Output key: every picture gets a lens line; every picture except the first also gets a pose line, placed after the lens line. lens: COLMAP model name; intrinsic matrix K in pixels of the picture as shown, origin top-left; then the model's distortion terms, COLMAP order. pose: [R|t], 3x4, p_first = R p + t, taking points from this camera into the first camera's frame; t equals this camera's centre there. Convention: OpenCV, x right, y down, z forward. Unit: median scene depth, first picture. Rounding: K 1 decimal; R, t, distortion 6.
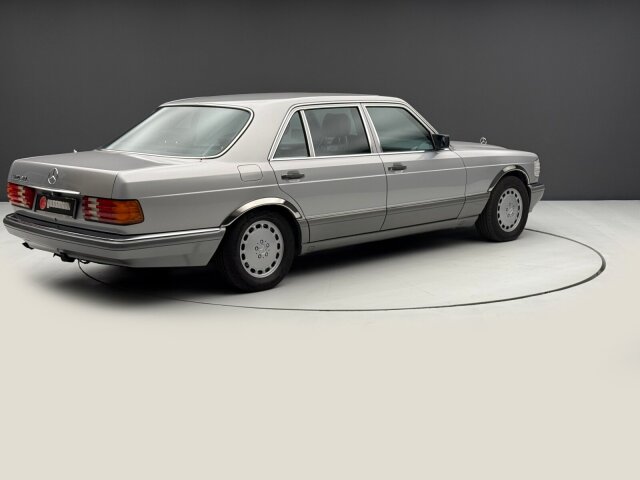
lens RADIAL K [[878.2, 0, 320.0], [0, 878.2, 240.0], [0, 0, 1]] dist [0.138779, -0.025167]
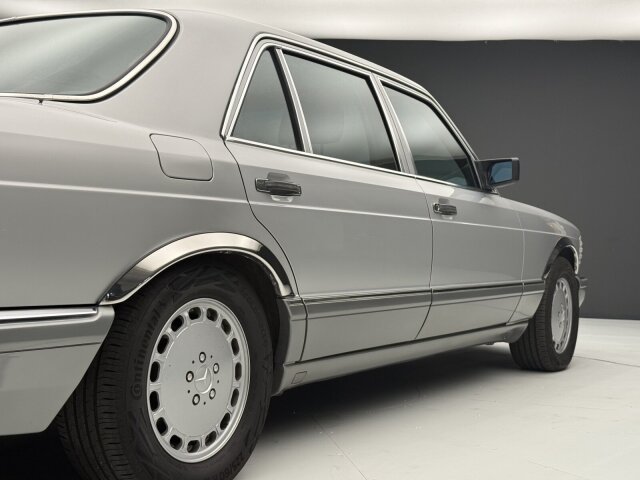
lens RADIAL K [[878.2, 0, 320.0], [0, 878.2, 240.0], [0, 0, 1]] dist [0.138779, -0.025167]
pose [[0.967693, 0.029624, 0.250386, -0.104818], [0.012241, 0.986383, -0.164010, 0.013537], [-0.251835, 0.161776, 0.954153, 0.602680]]
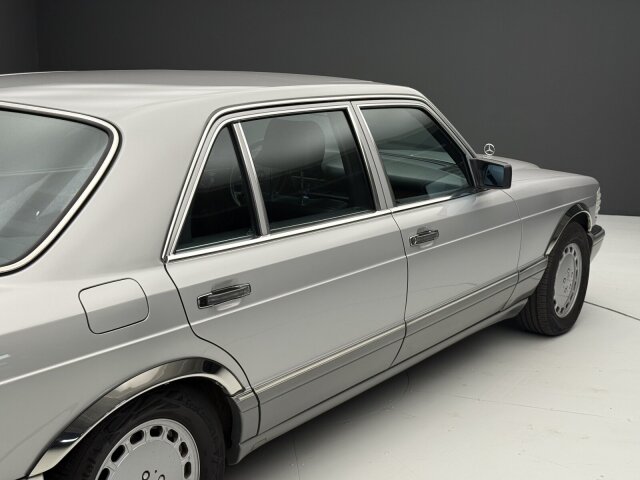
lens RADIAL K [[878.2, 0, 320.0], [0, 878.2, 240.0], [0, 0, 1]] dist [0.138779, -0.025167]
pose [[0.985045, -0.011330, 0.171926, -0.053967], [0.002804, 0.998758, 0.049755, -0.111963], [-0.172276, -0.048529, 0.983853, 0.578098]]
